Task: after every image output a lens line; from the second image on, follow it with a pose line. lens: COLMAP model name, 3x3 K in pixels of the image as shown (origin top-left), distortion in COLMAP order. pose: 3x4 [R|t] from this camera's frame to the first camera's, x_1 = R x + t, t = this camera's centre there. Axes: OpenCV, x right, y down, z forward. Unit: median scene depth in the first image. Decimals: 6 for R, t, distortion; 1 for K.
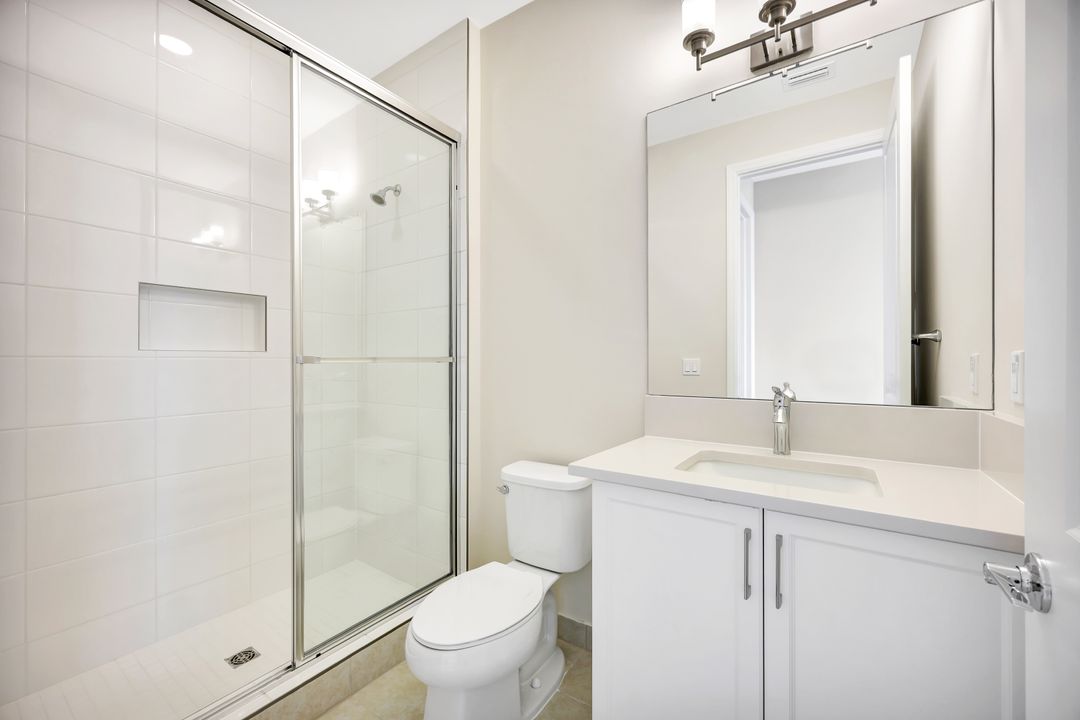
lens RADIAL K [[454.9, 0, 540.0], [0, 454.9, 360.0], [0, 0, 1]] dist [-0.000282, -0.000222]
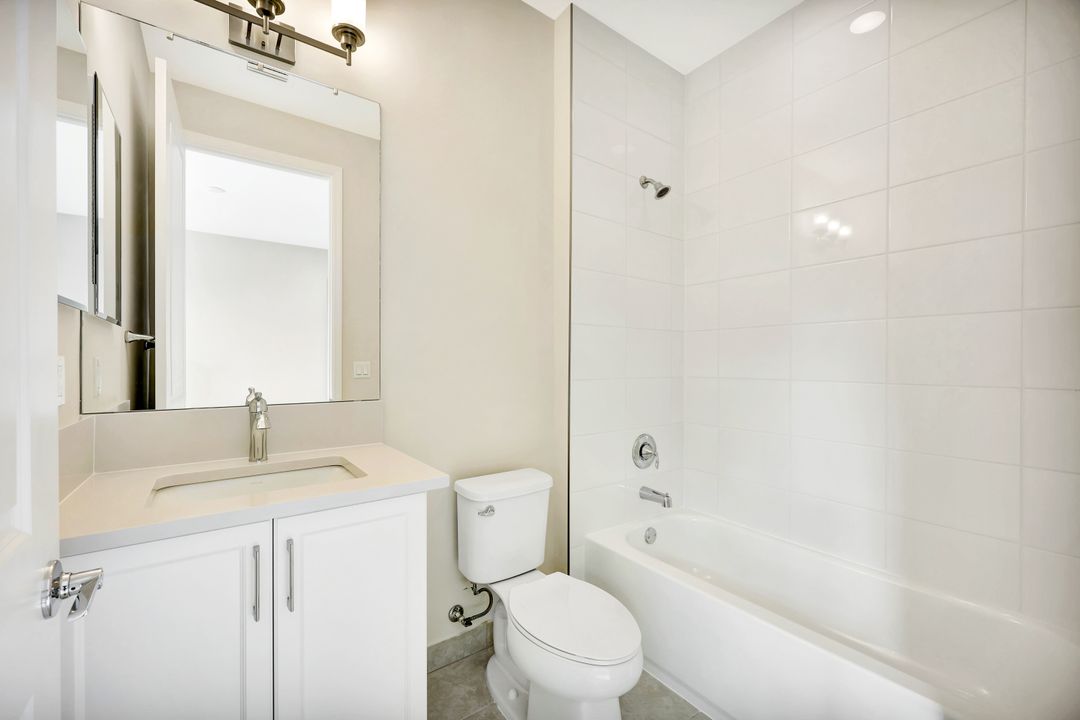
lens RADIAL K [[445.4, 0, 536.2], [0, 445.4, 370.4], [0, 0, 1]] dist [0.000095, 0.019557]
pose [[0.340640, 0.001588, 0.940192, -0.178238], [-0.012328, 0.999920, 0.002778, 0.000353], [-0.940113, -0.012537, 0.340632, 0.123164]]
